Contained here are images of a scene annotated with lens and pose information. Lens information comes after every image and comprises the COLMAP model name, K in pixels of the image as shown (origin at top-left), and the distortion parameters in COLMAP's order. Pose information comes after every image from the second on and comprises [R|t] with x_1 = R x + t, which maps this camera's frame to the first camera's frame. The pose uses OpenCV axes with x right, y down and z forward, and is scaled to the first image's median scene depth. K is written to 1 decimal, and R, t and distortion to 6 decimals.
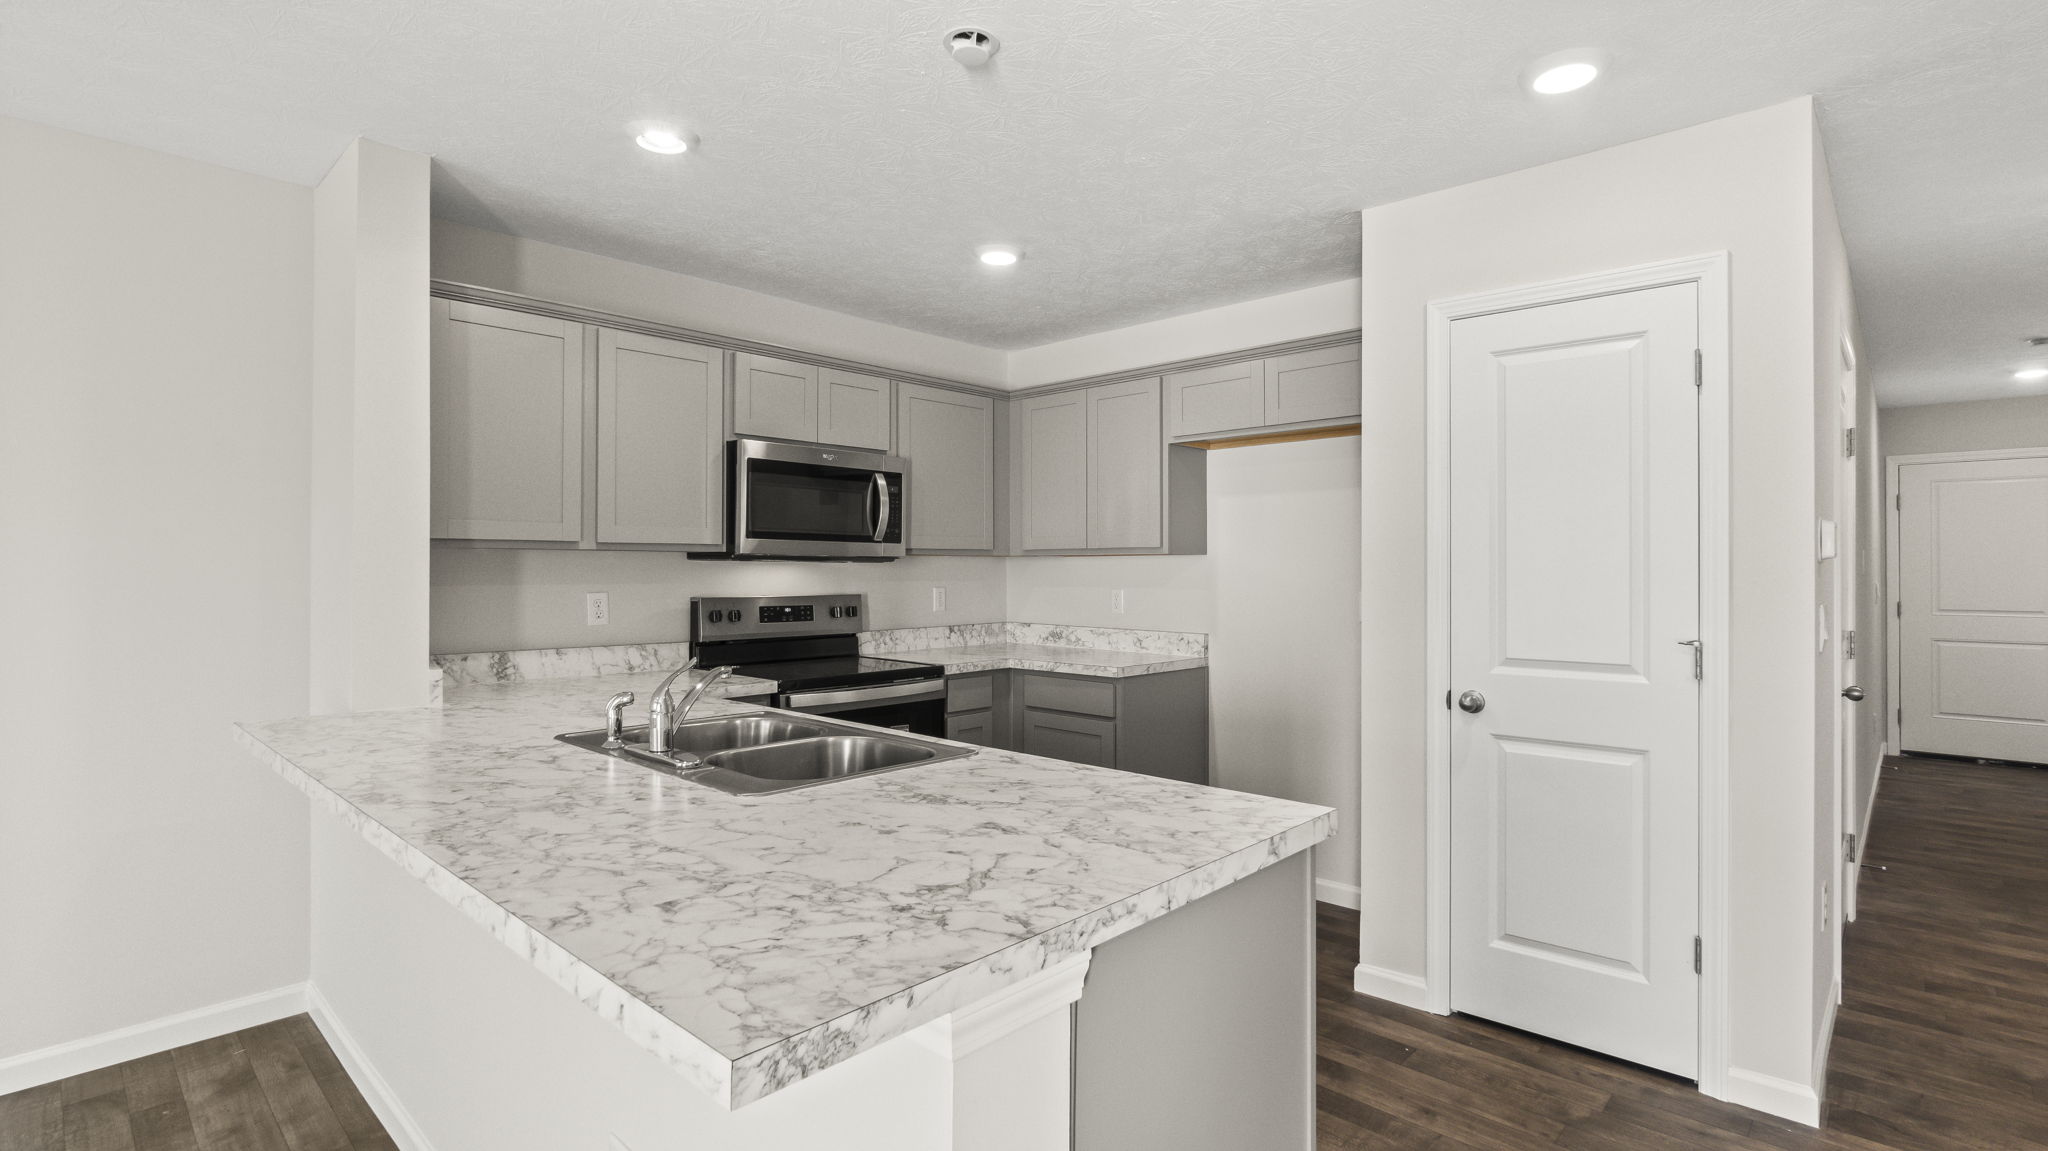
lens RADIAL K [[956.7, 0, 1024.2], [0, 956.7, 567.9], [0, 0, 1]] dist [-0.012406, 0.000275]
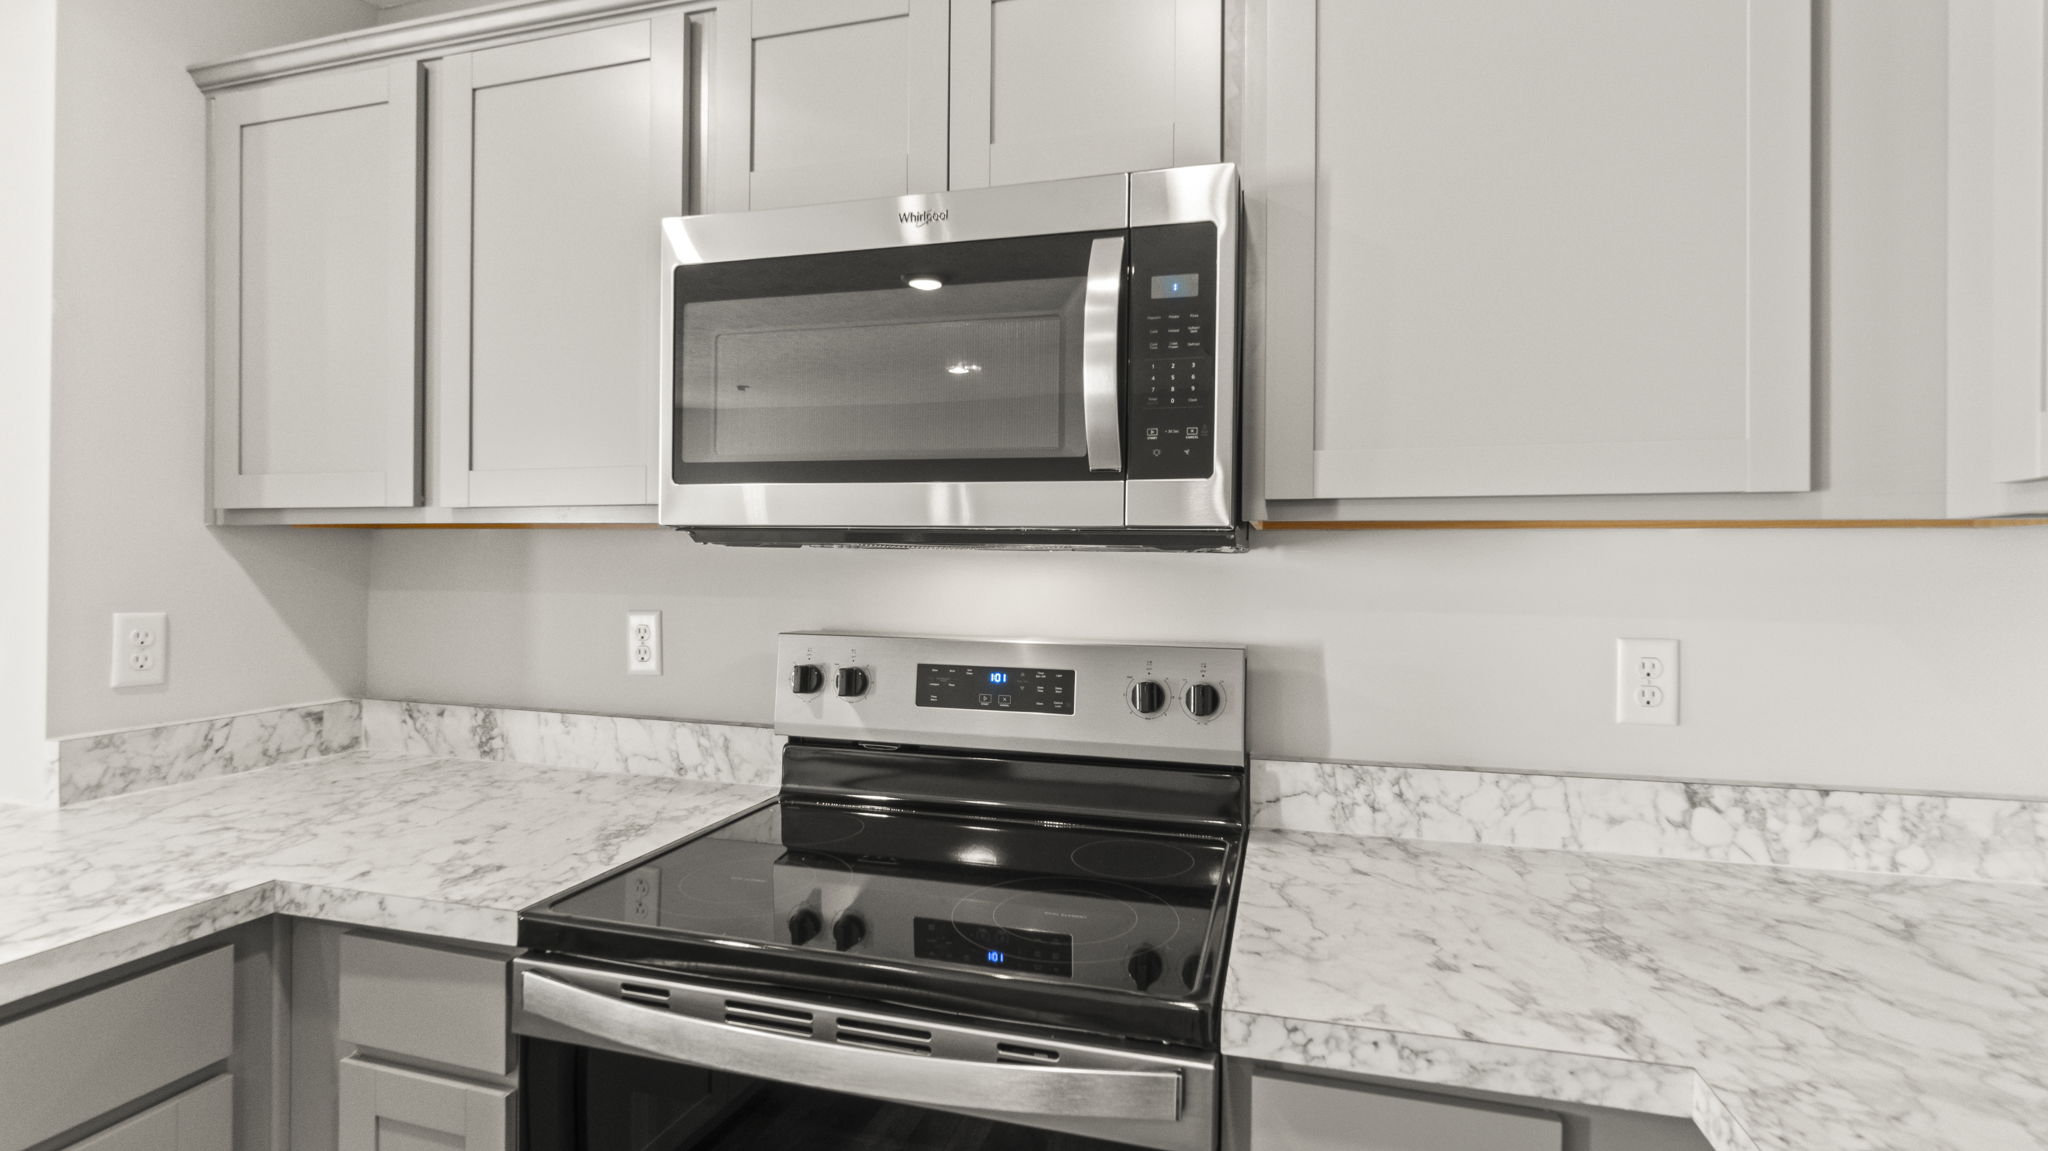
lens RADIAL K [[956.7, 0, 1024.4], [0, 956.7, 566.4], [0, 0, 1]] dist [-0.012406, 0.000275]
pose [[0.465602, 0.004370, -0.884983, 0.091245], [-0.008659, 0.999962, 0.000382, 0.000037], [0.884952, 0.007486, 0.465622, 0.853372]]
